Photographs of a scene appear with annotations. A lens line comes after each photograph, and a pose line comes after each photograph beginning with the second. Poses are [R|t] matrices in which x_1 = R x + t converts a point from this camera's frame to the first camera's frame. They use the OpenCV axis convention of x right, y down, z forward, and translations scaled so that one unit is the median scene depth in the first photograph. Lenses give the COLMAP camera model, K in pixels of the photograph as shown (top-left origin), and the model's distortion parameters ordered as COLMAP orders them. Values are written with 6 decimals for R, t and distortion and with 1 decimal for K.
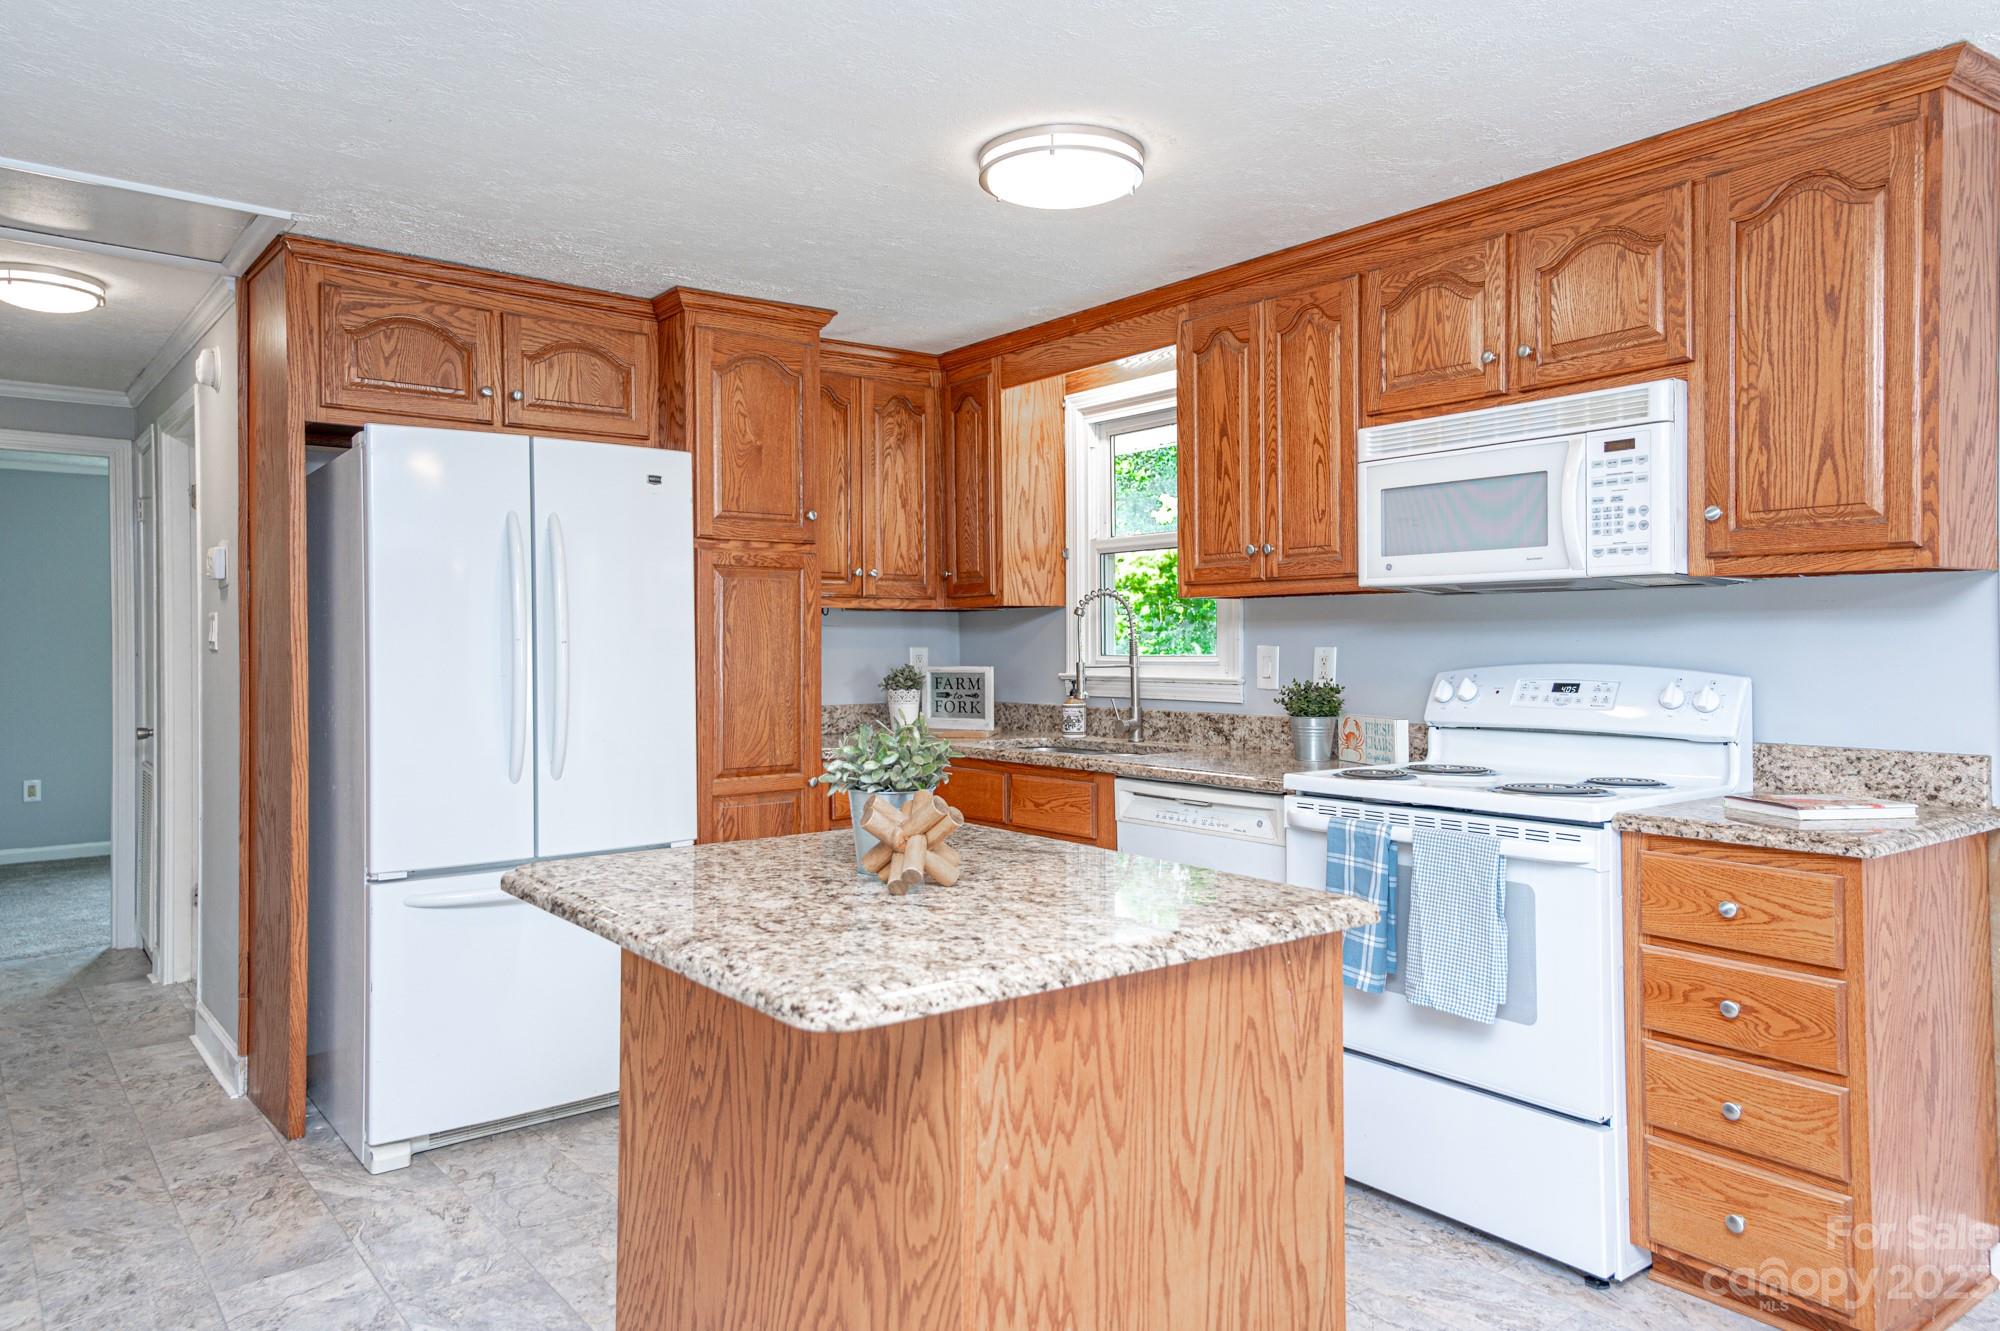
lens RADIAL K [[1330.6, 0, 1033.5], [0, 1330.6, 627.3], [0, 0, 1]] dist [0.064975, -0.007994]
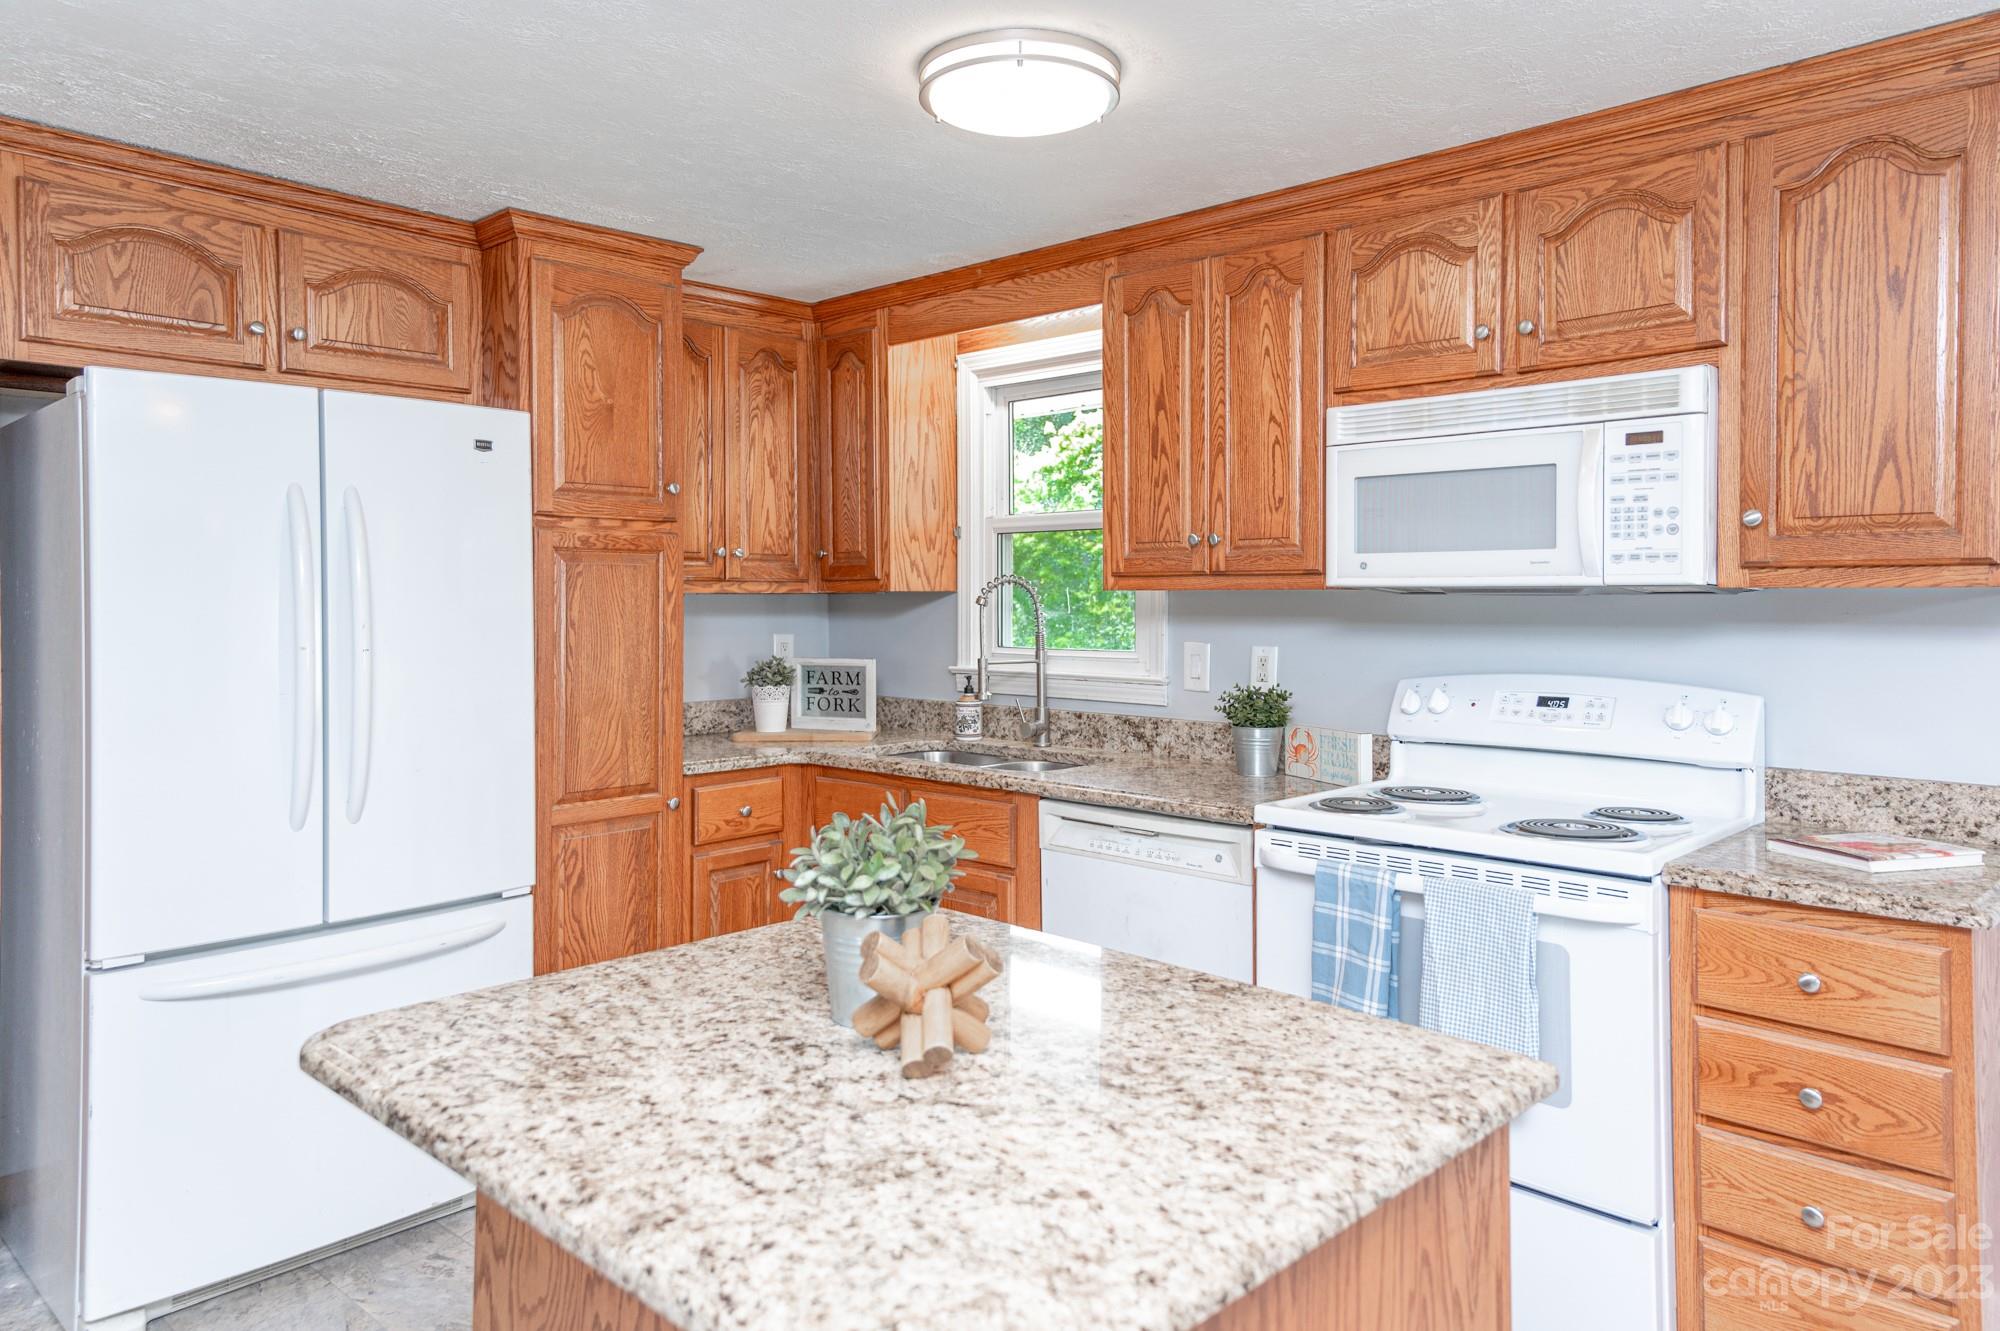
lens RADIAL K [[1330.6, 0, 1040.4], [0, 1330.6, 595.7], [0, 0, 1]] dist [0.064975, -0.007994]
pose [[0.989147, 0.005169, 0.146842, -0.078732], [-0.006789, 0.999921, 0.010534, -0.034376], [-0.146776, -0.011417, 0.989104, 0.163587]]
